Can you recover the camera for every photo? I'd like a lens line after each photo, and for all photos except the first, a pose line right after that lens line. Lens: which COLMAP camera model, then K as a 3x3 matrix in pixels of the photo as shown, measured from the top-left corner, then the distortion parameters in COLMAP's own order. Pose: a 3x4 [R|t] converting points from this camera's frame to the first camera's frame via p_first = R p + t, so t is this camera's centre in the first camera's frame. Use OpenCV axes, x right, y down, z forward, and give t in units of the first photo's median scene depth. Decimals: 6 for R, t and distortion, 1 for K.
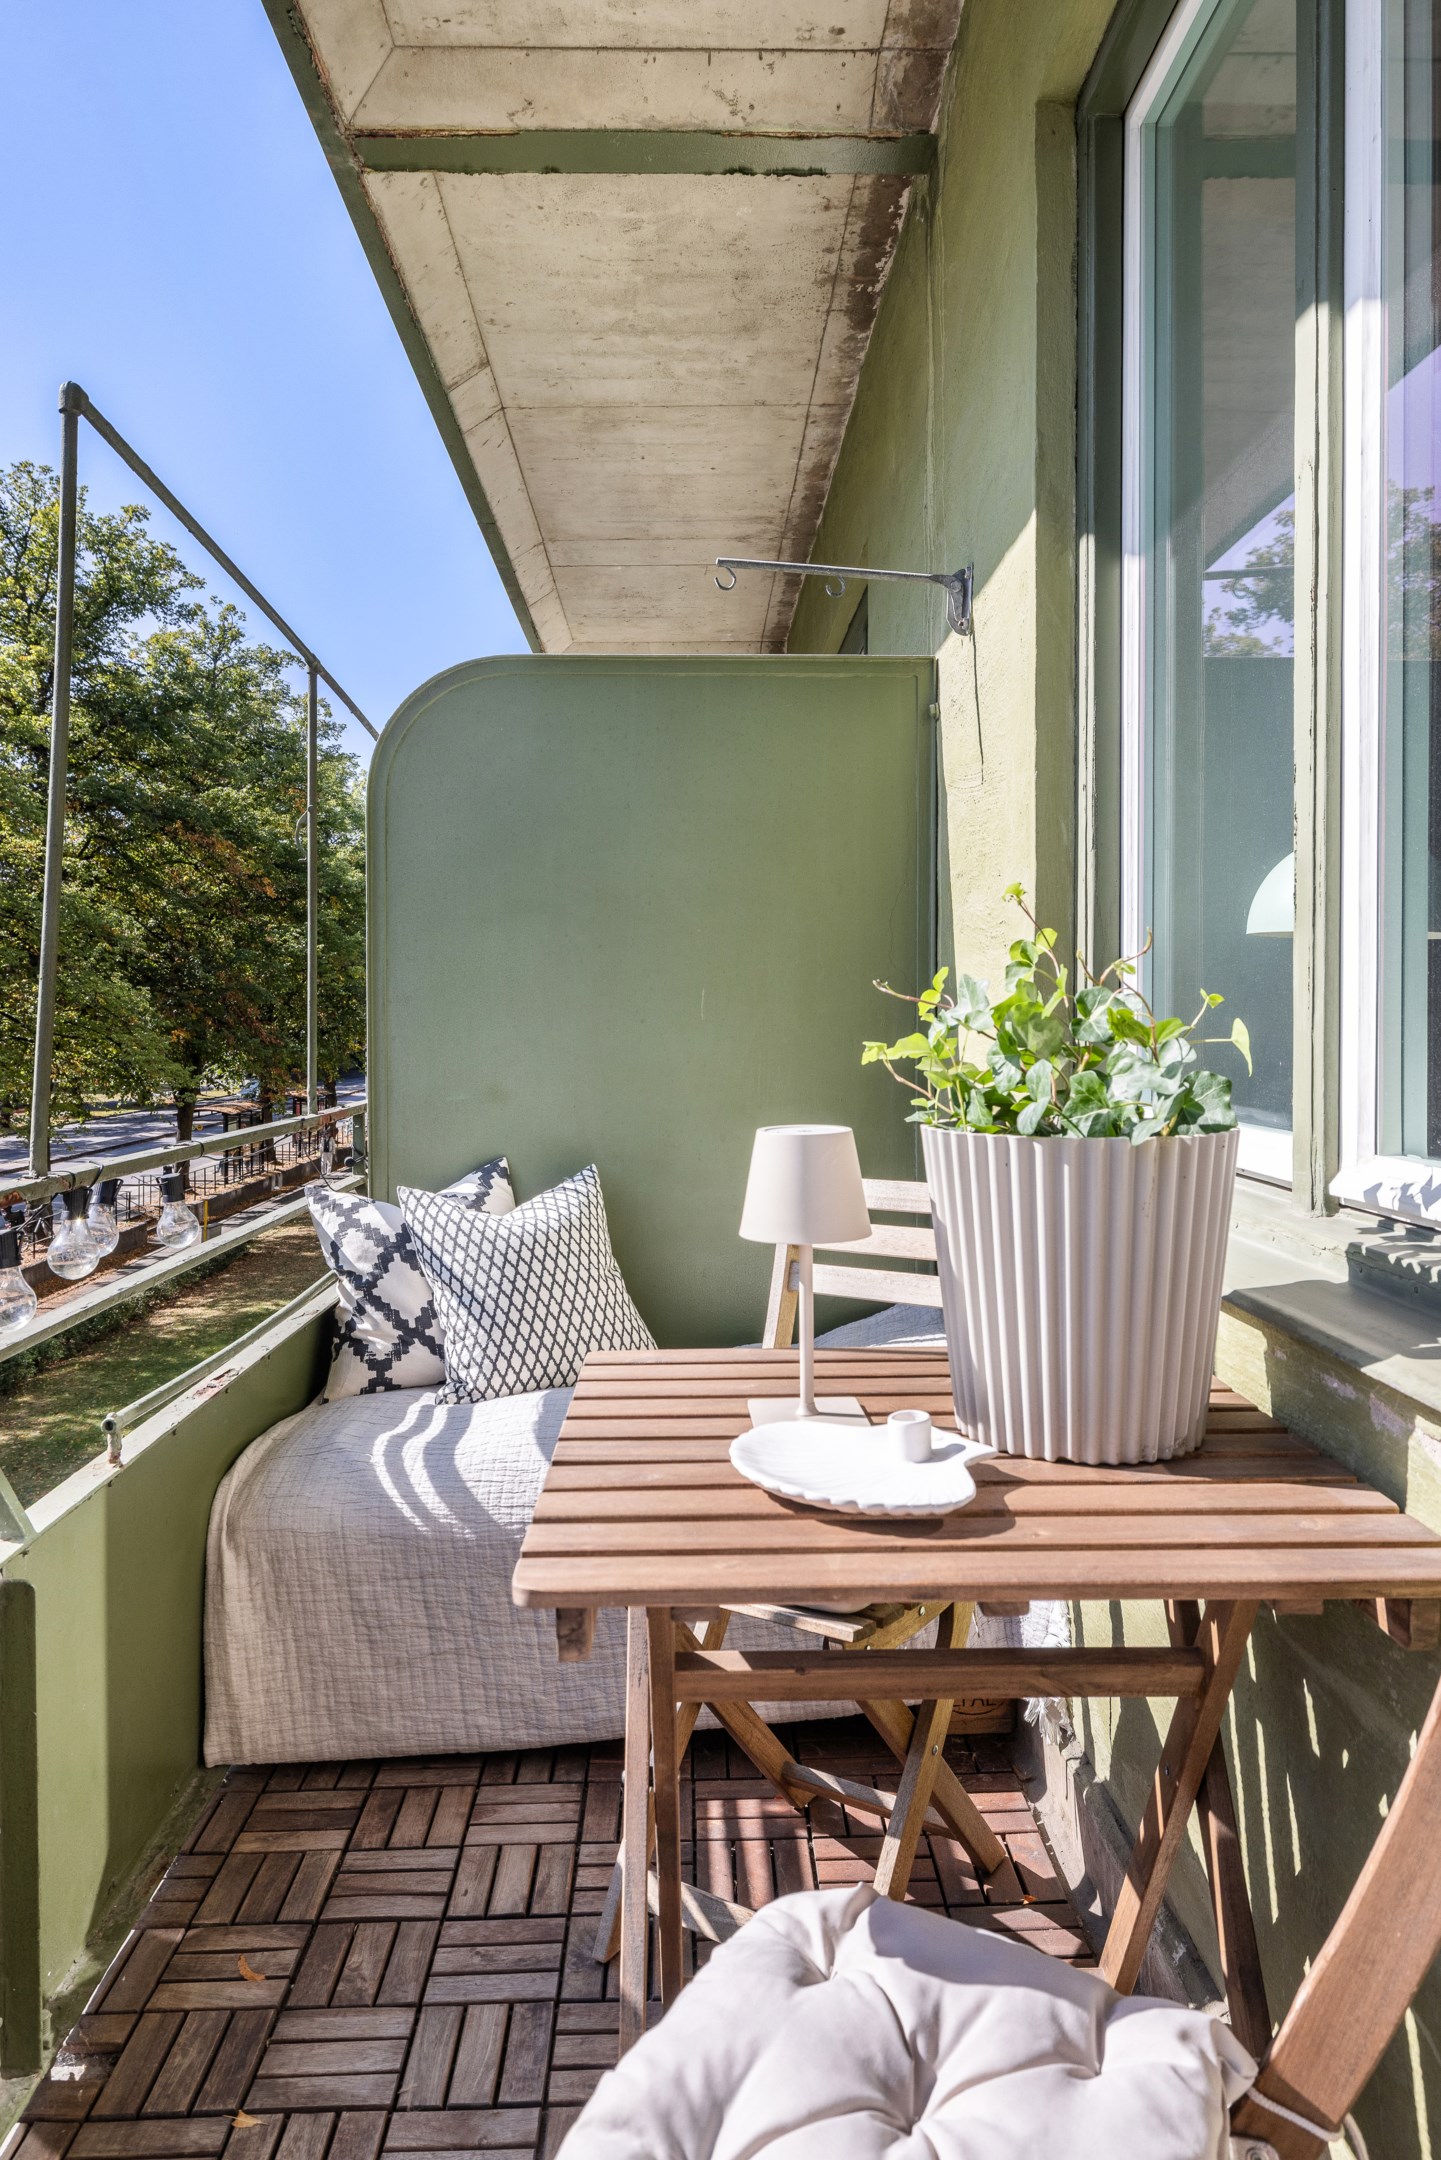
lens RADIAL K [[1427.5, 0, 718.2], [0, 1427.5, 1050.9], [0, 0, 1]] dist [-0.005206, 0.001101]
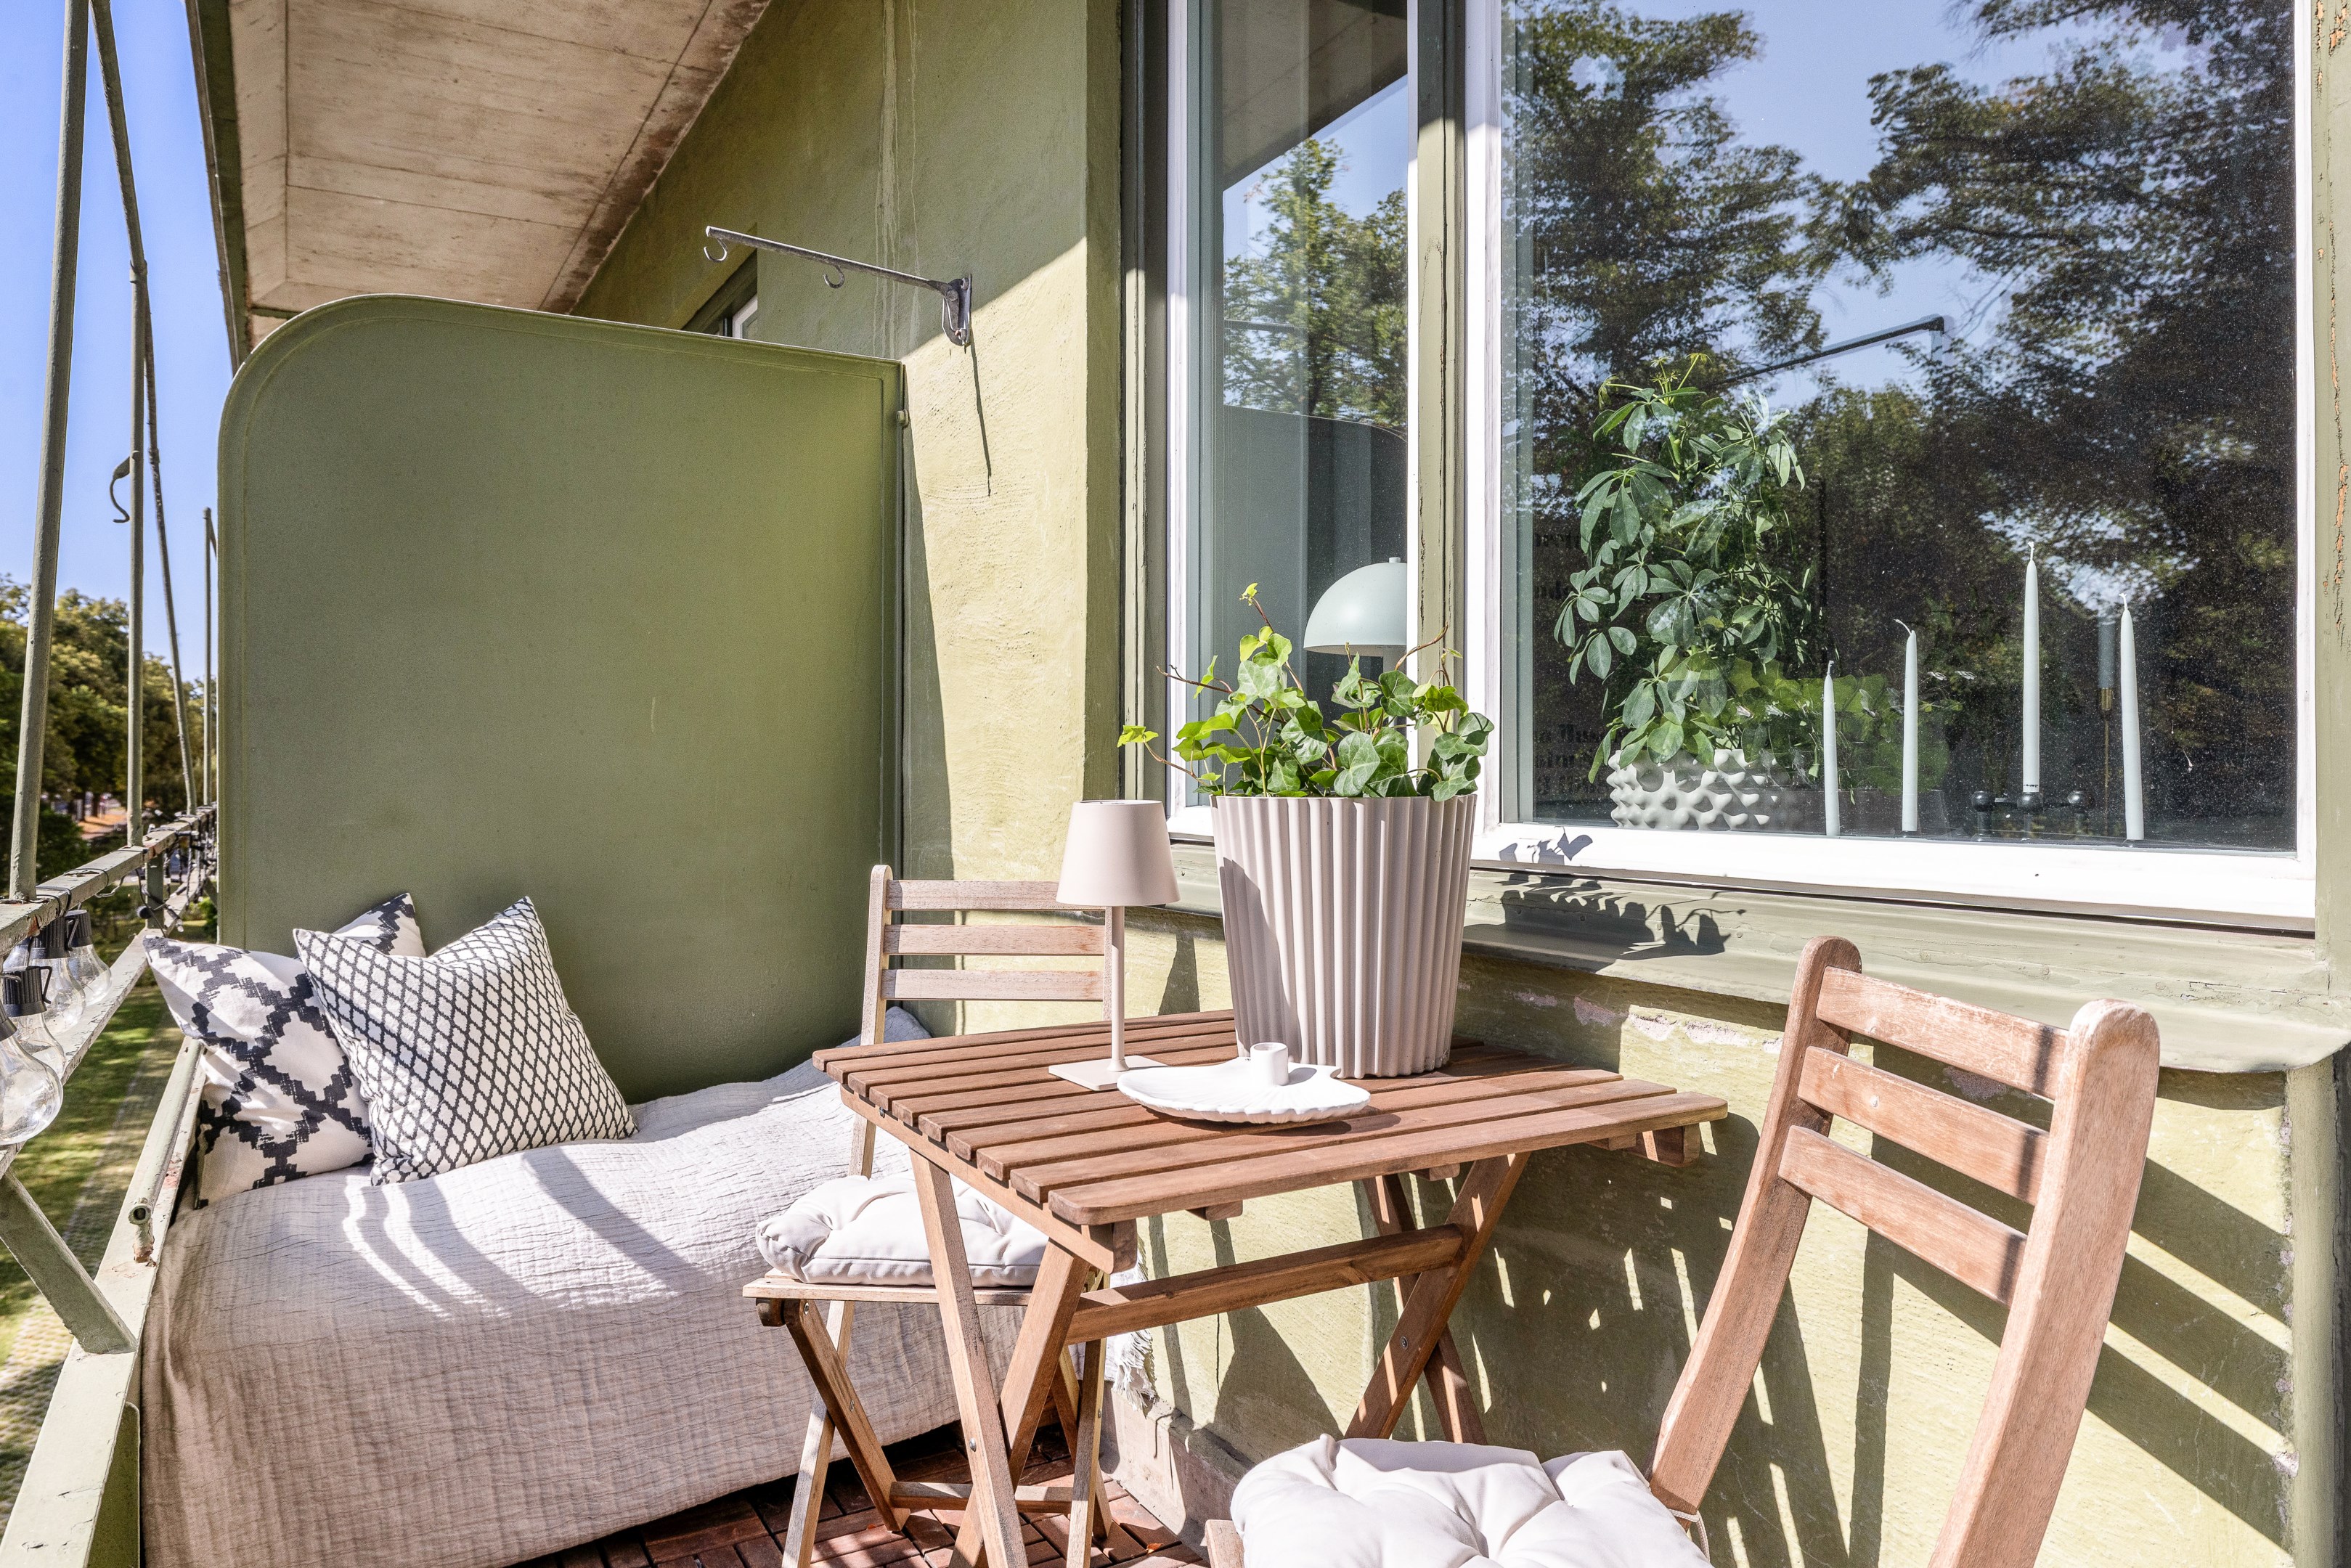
lens RADIAL K [[1545.1, 0, 1175.5], [0, 1545.1, 784.0], [0, 0, 1]] dist [-0.003124, -0.000019]
pose [[0.876986, -0.004787, 0.480493, -0.218060], [0.009139, 0.999936, -0.006717, 0.023875], [-0.480430, 0.010282, 0.876973, -0.014965]]
